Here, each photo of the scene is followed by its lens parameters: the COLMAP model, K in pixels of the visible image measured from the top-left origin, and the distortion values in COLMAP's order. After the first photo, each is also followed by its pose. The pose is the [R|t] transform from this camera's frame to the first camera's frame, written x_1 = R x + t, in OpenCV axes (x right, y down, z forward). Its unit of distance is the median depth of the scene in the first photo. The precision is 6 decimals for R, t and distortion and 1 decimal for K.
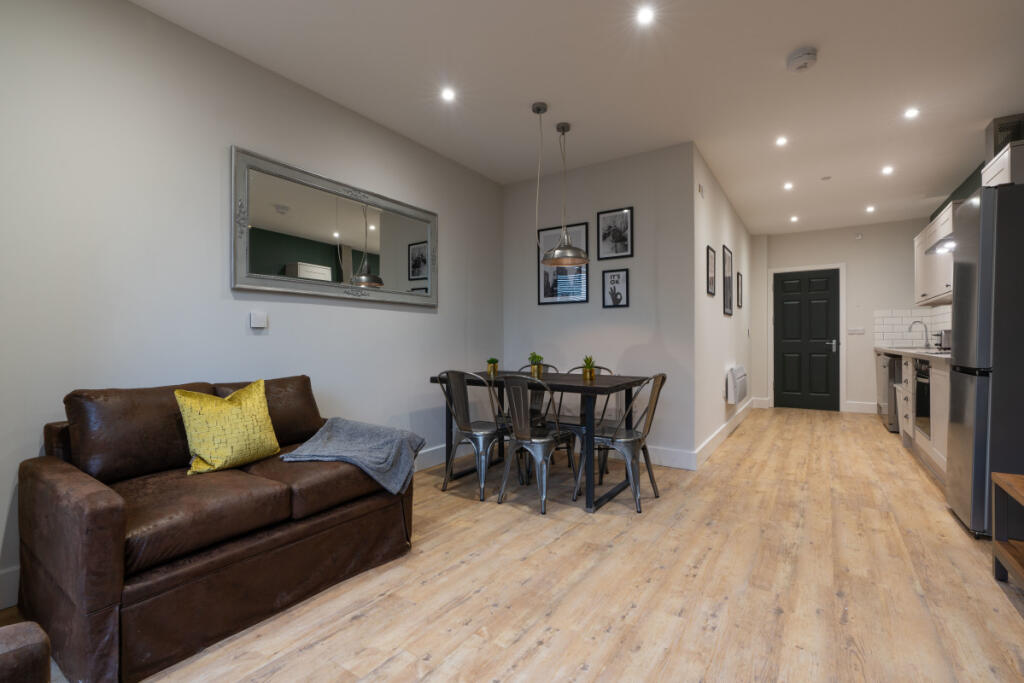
lens RADIAL K [[461.9, 0, 512.3], [0, 461.9, 335.4], [0, 0, 1]] dist [-0.012474, 0.007398]
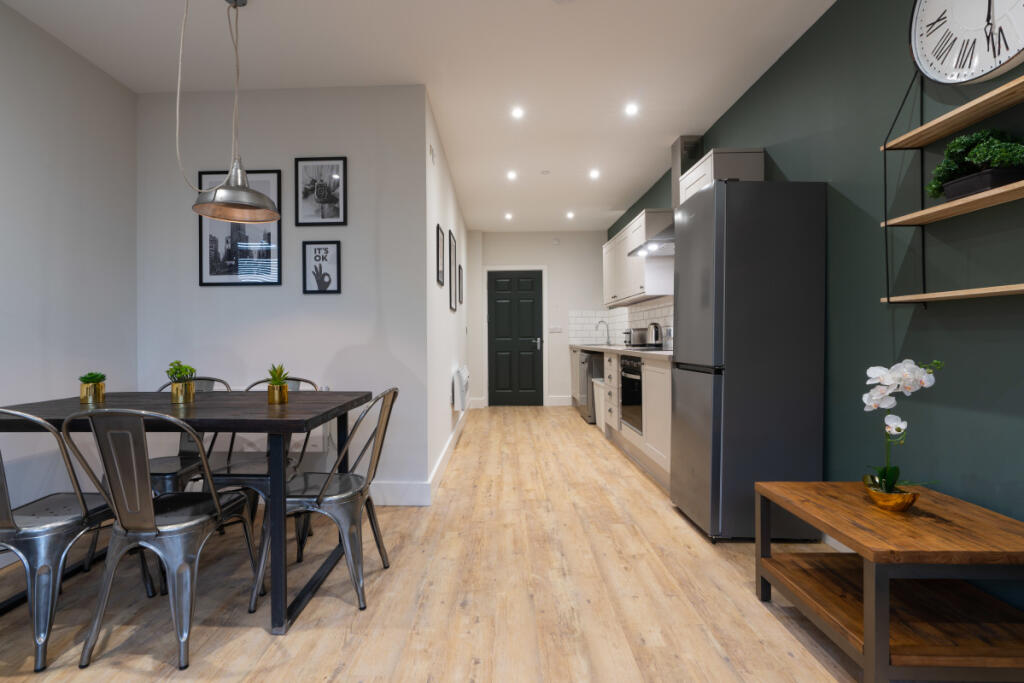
lens RADIAL K [[464.3, 0, 490.8], [0, 464.3, 339.1], [0, 0, 1]] dist [-0.013641, 0.003874]
pose [[0.841725, -0.004644, 0.539887, 0.061851], [-0.000456, 0.999957, 0.009312, 0.003789], [-0.539906, -0.008084, 0.841686, 0.280783]]
